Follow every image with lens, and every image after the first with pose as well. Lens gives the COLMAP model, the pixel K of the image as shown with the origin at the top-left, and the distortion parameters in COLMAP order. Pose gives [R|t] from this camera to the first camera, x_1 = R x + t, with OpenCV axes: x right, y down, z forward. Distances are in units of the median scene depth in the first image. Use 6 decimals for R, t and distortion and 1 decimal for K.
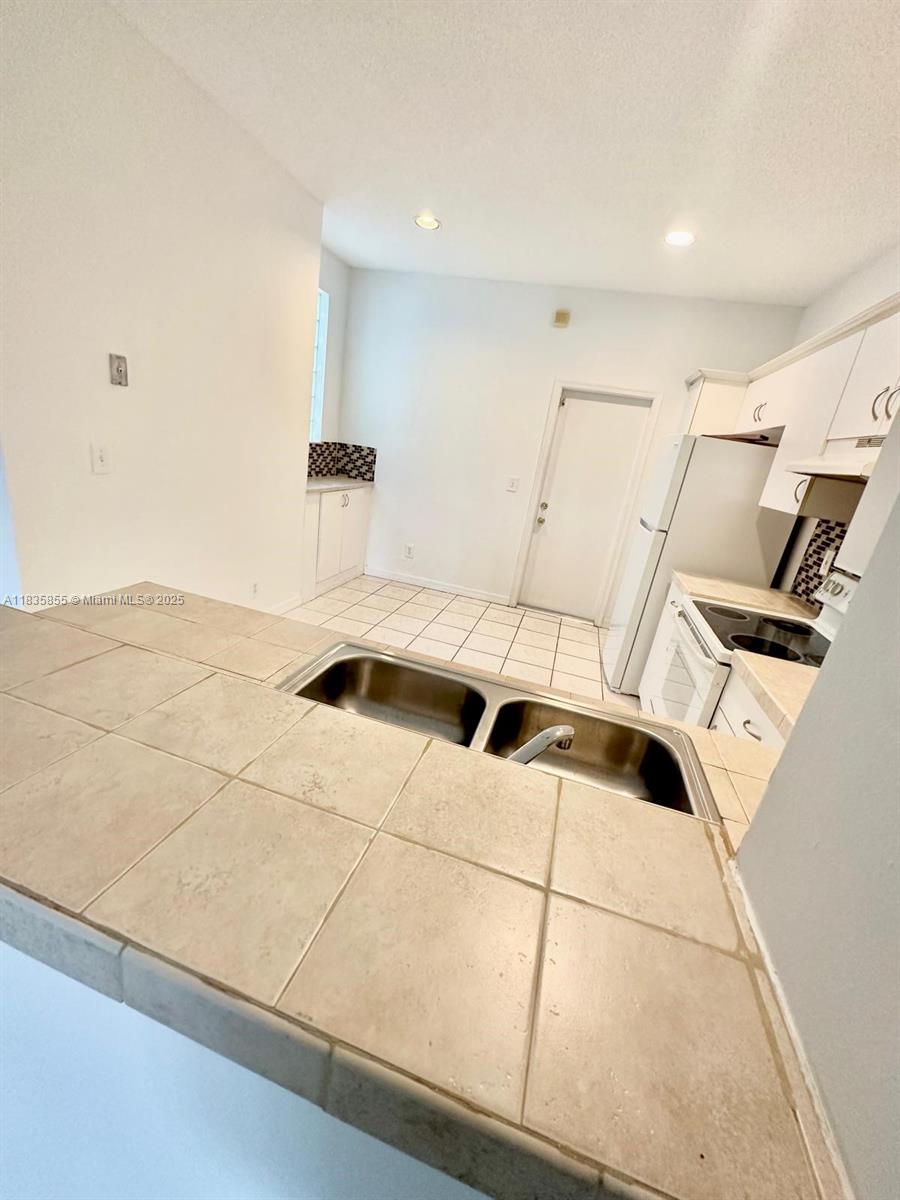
lens RADIAL K [[476.3, 0, 453.3], [0, 476.3, 599.9], [0, 0, 1]] dist [-0.000939, 0.000687]
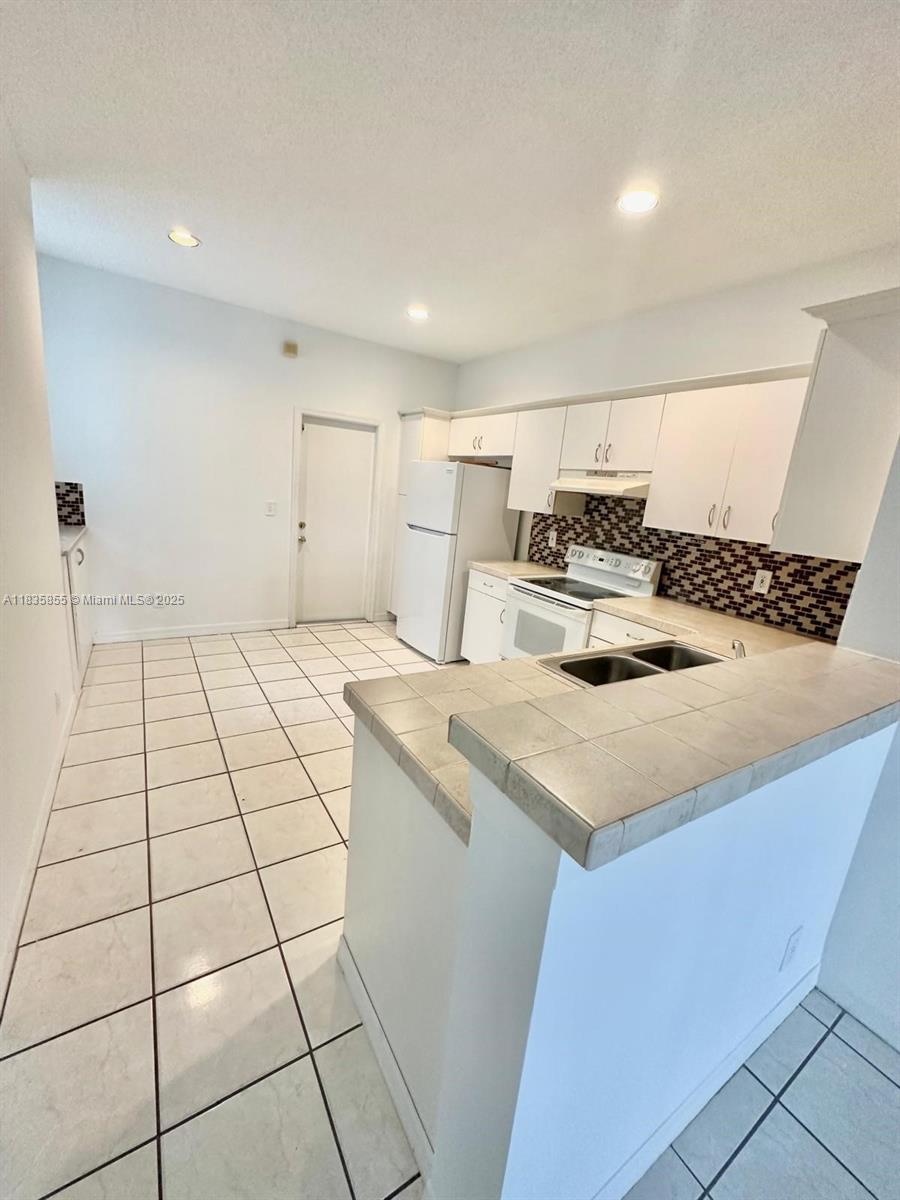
lens RADIAL K [[476.3, 0, 449.3], [0, 476.3, 599.2], [0, 0, 1]] dist [-0.000939, 0.000687]
pose [[0.675010, -0.250422, 0.694010, -0.357414], [0.241971, 0.963750, 0.112406, -0.081507], [-0.697002, 0.092055, 0.711136, 0.051550]]
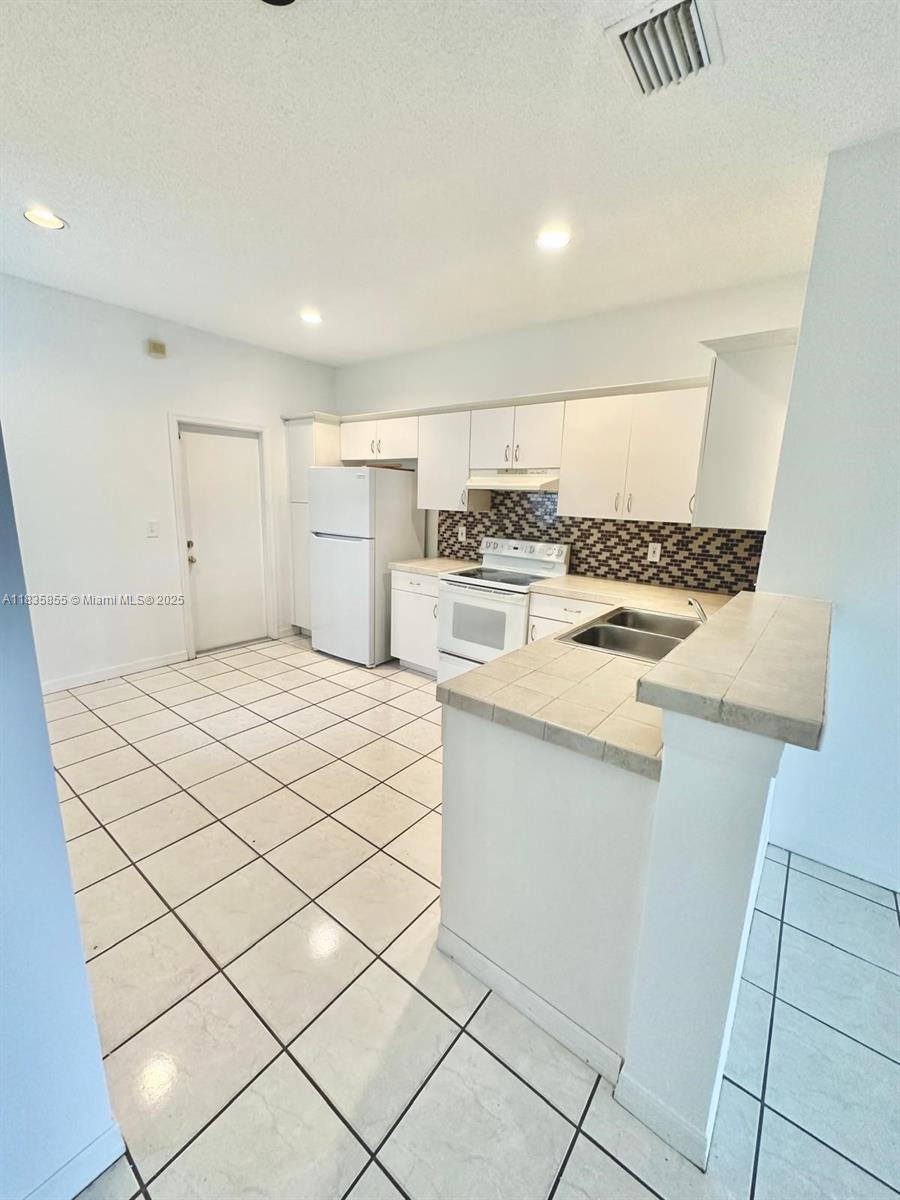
lens RADIAL K [[476.3, 0, 447.5], [0, 476.3, 599.3], [0, 0, 1]] dist [-0.000939, 0.000687]
pose [[0.383655, -0.327645, 0.863399, -0.462128], [0.320635, 0.924042, 0.208182, -0.130740], [-0.866027, 0.196966, 0.459568, 0.152590]]
